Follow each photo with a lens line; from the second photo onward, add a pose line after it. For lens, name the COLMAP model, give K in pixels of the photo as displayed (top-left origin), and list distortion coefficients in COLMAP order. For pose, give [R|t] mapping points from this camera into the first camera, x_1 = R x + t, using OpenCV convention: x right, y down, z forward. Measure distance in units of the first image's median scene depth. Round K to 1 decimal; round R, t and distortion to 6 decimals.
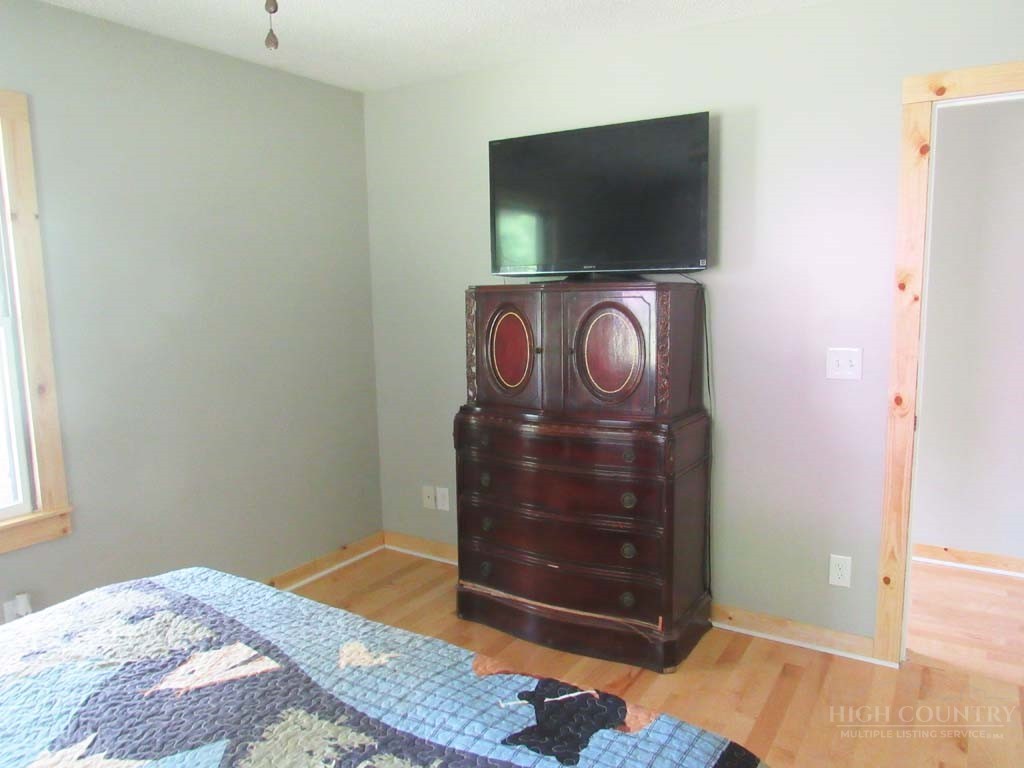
lens RADIAL K [[728.8, 0, 514.3], [0, 728.8, 384.1], [0, 0, 1]] dist [-0.020969, -0.001247]
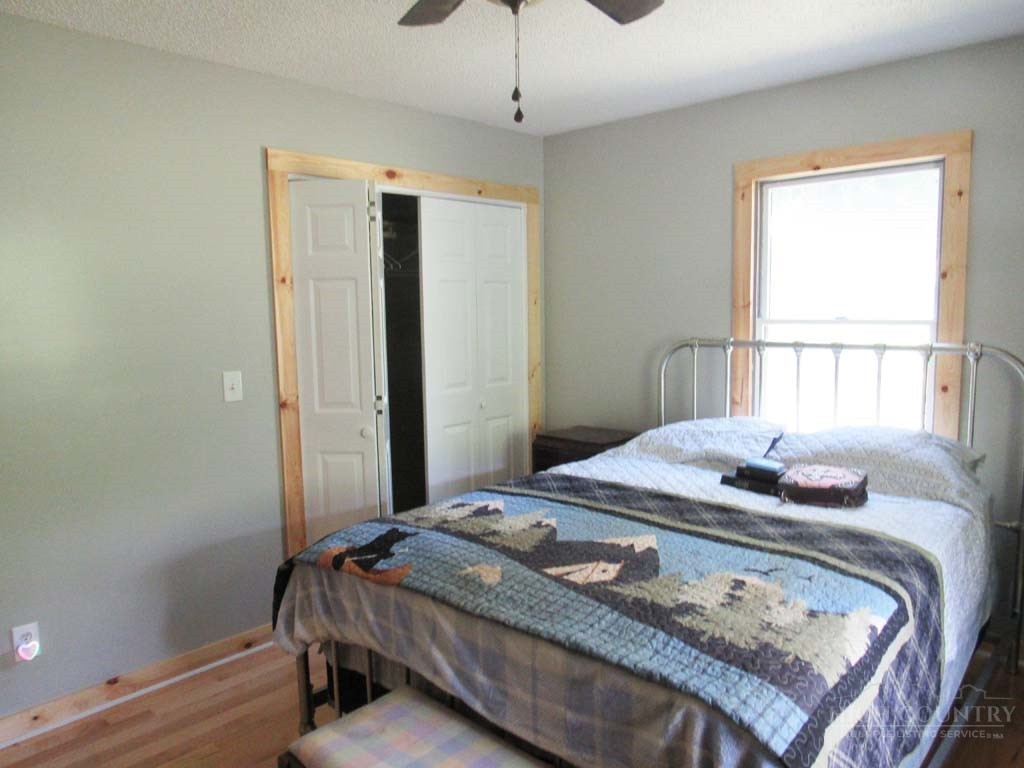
lens RADIAL K [[728.8, 0, 514.3], [0, 728.8, 384.1], [0, 0, 1]] dist [-0.020969, -0.001247]
pose [[-0.980339, 0.014581, 0.196779, -0.547229], [0.060784, 0.971085, 0.230866, -0.286493], [-0.187723, 0.238288, -0.952879, 2.244674]]
